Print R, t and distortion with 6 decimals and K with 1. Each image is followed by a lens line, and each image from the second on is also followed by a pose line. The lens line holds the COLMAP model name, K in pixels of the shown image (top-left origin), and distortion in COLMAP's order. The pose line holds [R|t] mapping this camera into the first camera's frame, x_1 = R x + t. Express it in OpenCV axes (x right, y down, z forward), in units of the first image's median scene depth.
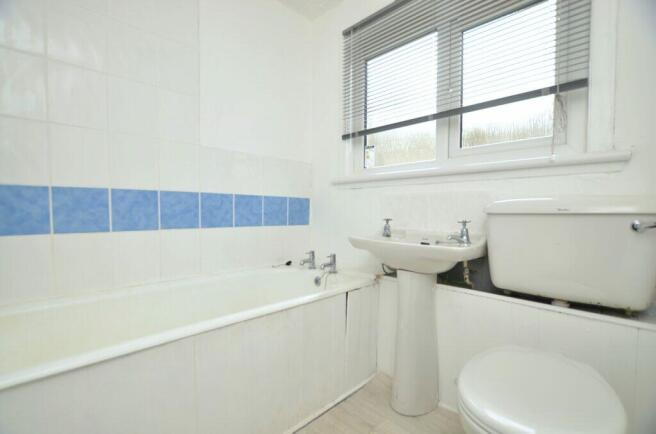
lens RADIAL K [[298.2, 0, 324.3], [0, 298.2, 226.6], [0, 0, 1]] dist [-0.024834, 0.000207]
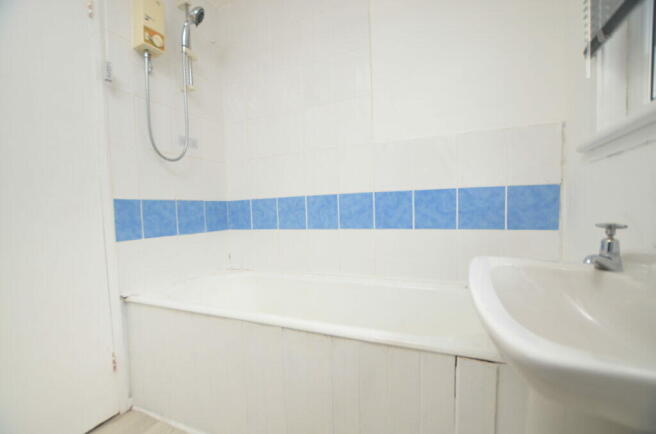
lens RADIAL K [[298.2, 0, 324.3], [0, 298.2, 226.6], [0, 0, 1]] dist [-0.024834, 0.000207]
pose [[0.346856, 0.031887, -0.937376, 0.443290], [-0.019305, 0.999453, 0.026855, -0.025745], [0.937720, 0.008781, 0.347282, 0.516827]]
